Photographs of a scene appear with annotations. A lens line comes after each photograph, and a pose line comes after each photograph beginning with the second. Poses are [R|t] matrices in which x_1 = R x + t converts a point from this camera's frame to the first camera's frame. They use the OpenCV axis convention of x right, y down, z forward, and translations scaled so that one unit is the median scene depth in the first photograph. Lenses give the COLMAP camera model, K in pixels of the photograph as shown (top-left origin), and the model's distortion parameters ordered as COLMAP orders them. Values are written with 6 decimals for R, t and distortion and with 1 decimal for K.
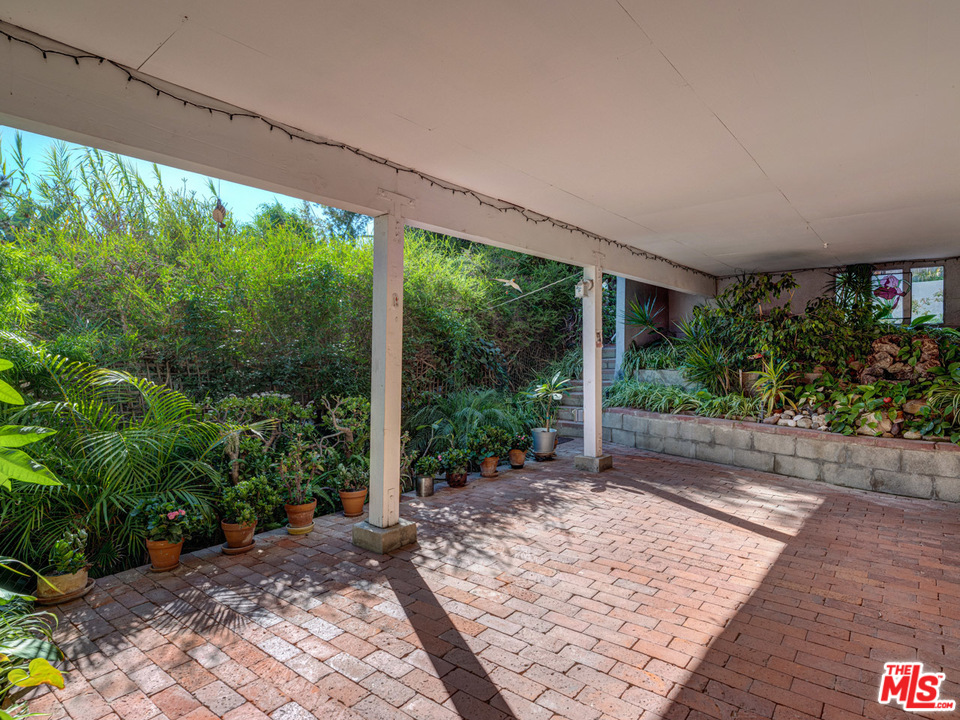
lens RADIAL K [[513.2, 0, 476.8], [0, 513.2, 362.3], [0, 0, 1]] dist [0.000760, -0.000735]
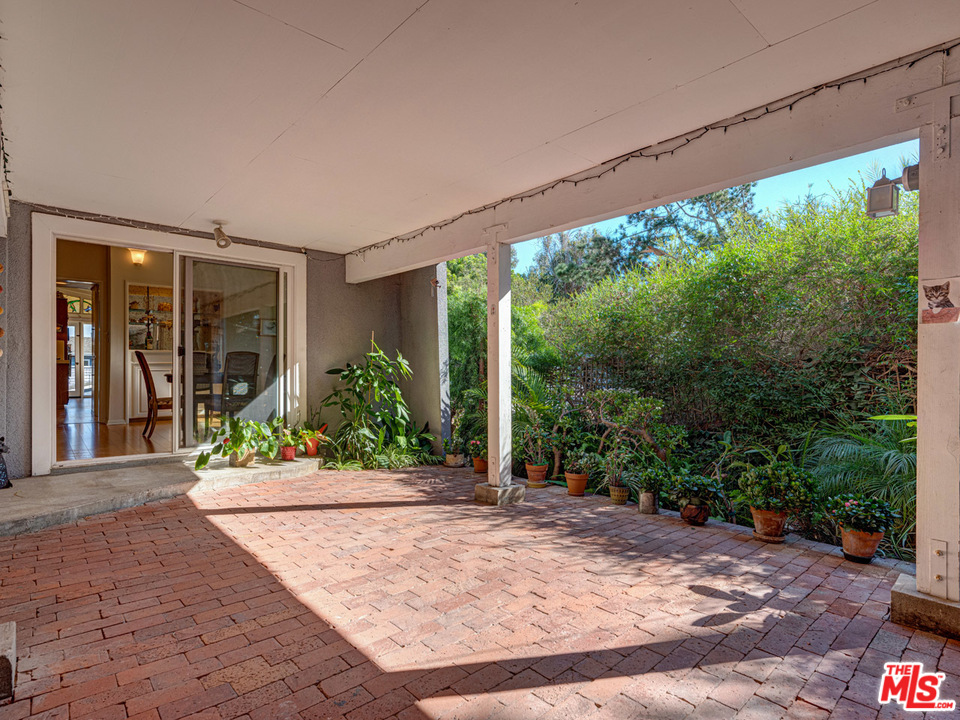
lens RADIAL K [[513.2, 0, 476.8], [0, 513.2, 362.3], [0, 0, 1]] dist [0.000760, -0.000735]
pose [[-0.138462, -0.008144, -0.990334, 1.051520], [-0.021232, 0.999761, -0.005253, 0.018646], [0.990140, 0.020299, -0.138602, 1.075672]]
